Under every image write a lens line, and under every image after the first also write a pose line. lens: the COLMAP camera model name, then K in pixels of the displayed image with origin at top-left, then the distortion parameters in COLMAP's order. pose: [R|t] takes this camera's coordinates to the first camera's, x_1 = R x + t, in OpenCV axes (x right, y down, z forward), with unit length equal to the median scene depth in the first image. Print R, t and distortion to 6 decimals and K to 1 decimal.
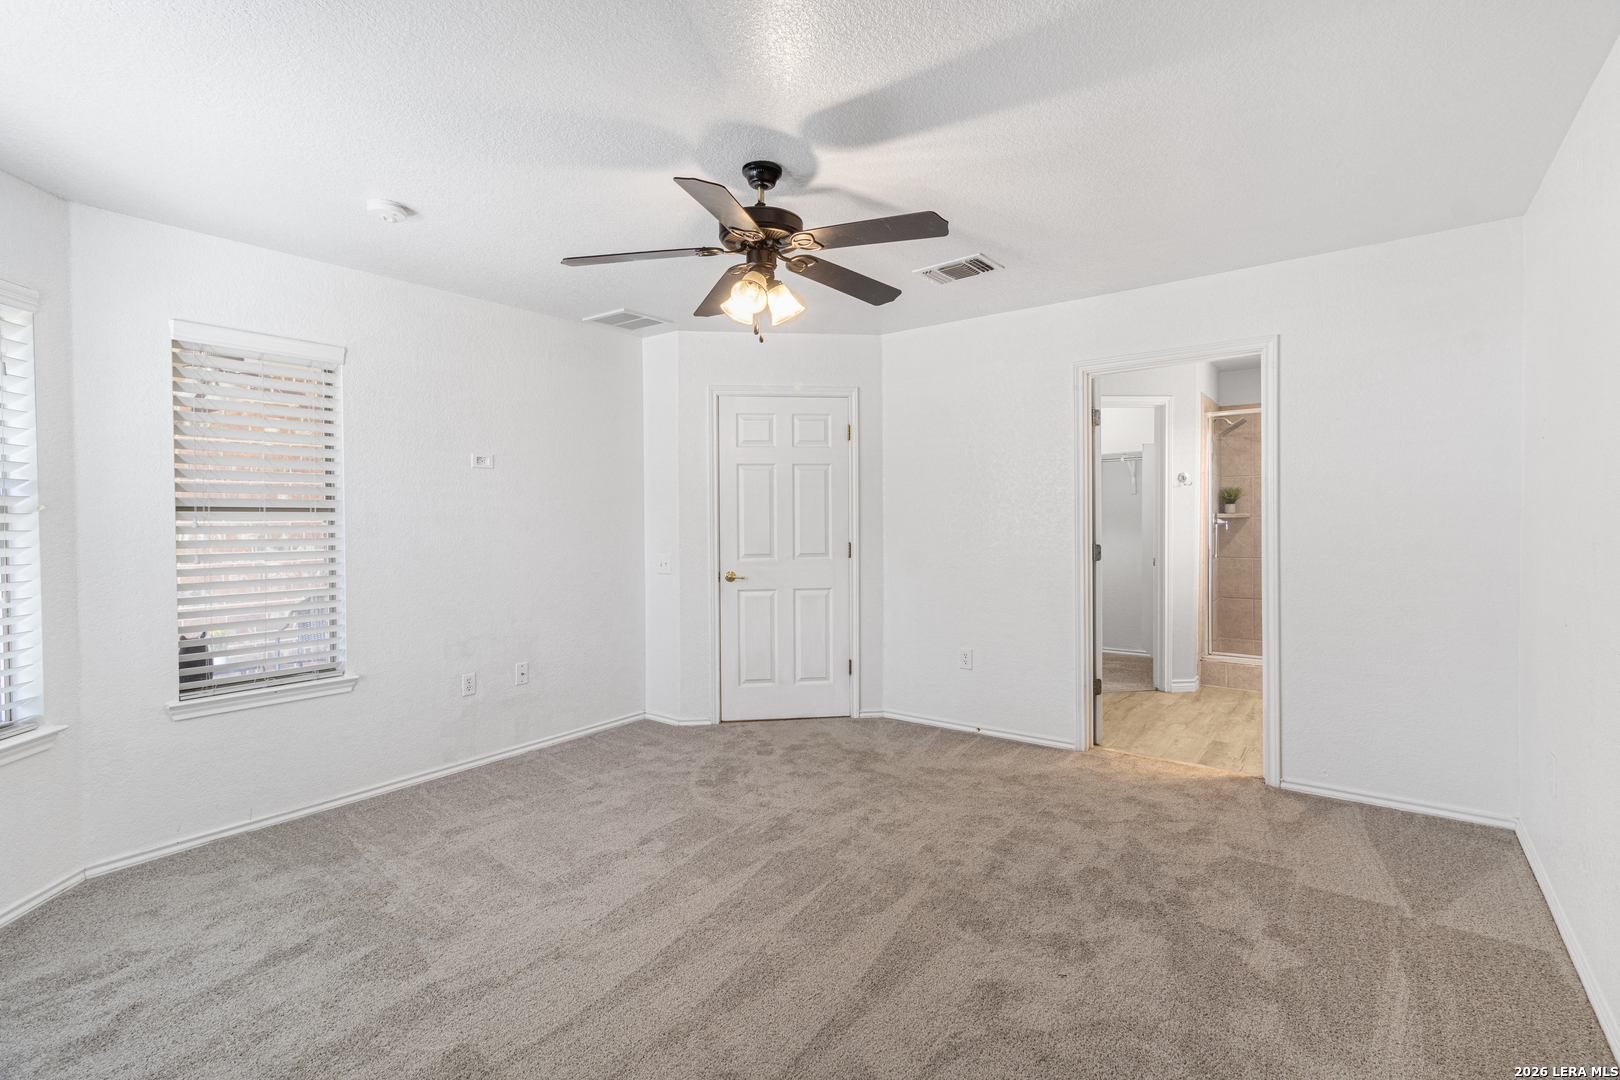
lens RADIAL K [[747.0, 0, 801.6], [0, 747.0, 534.7], [0, 0, 1]] dist [0.002017, 0.000406]
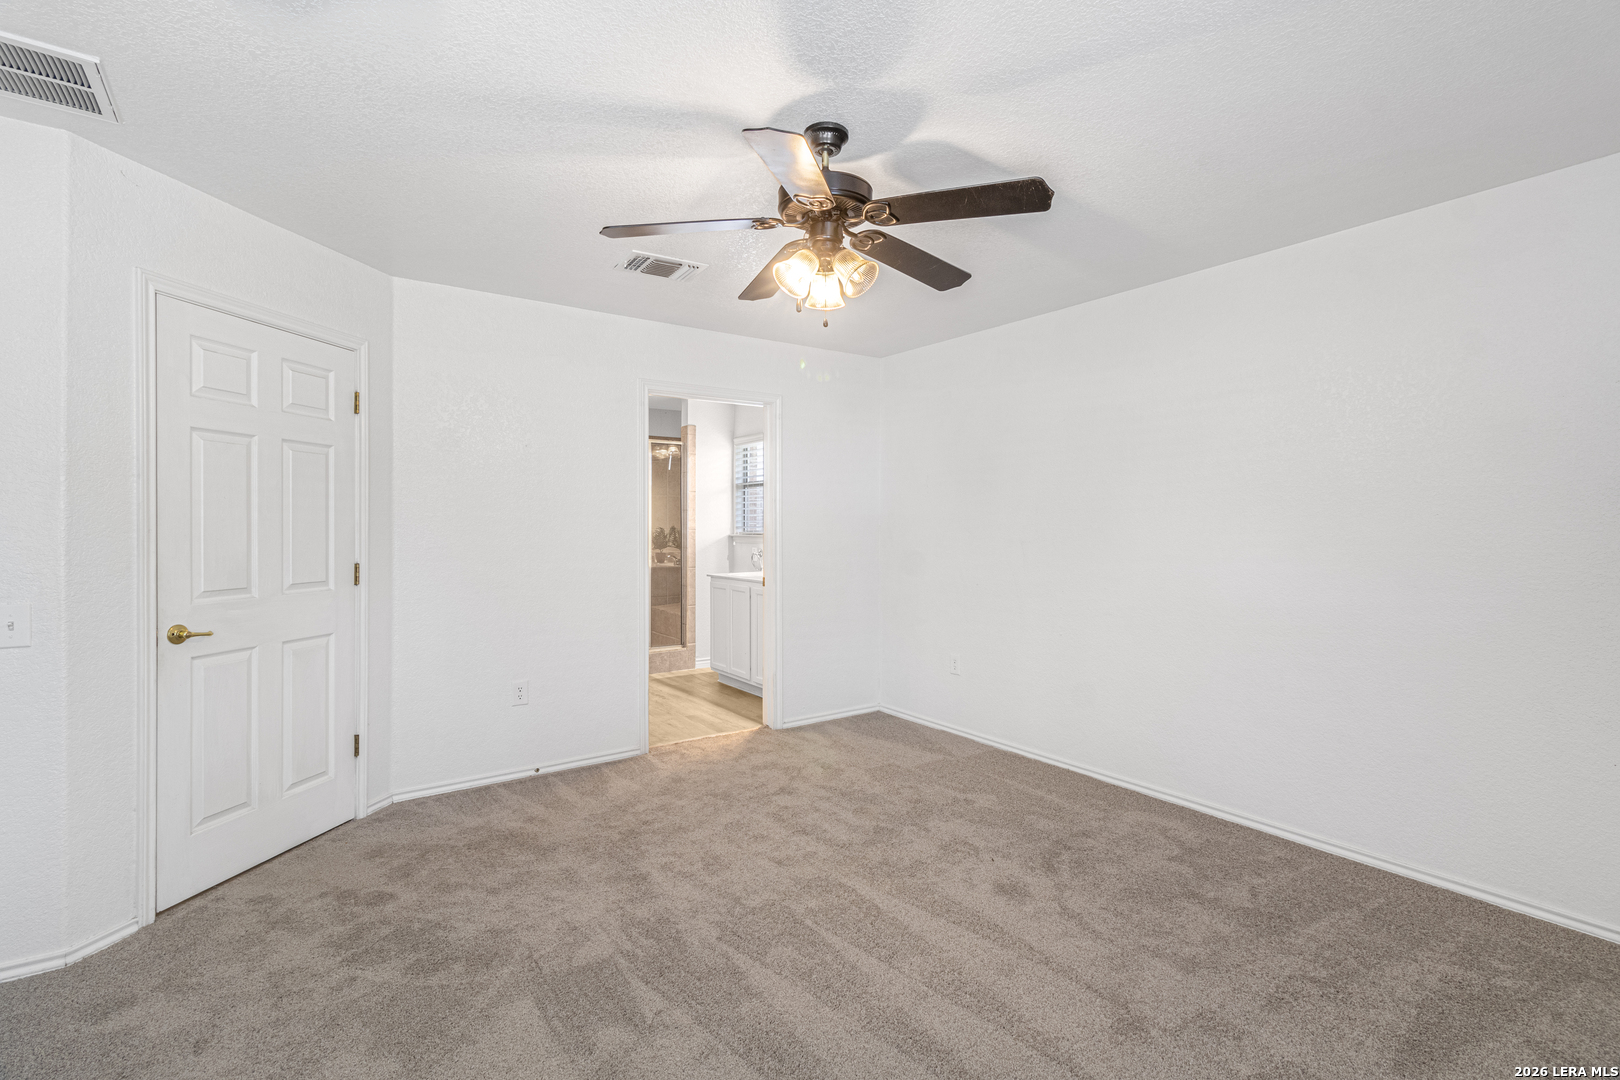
lens RADIAL K [[747.0, 0, 808.7], [0, 747.0, 534.1], [0, 0, 1]] dist [0.002017, 0.000406]
pose [[0.288713, 0.002306, 0.957413, -0.585915], [0.018195, 0.999803, -0.007894, -0.004197], [-0.957243, 0.019699, 0.288614, 0.500133]]
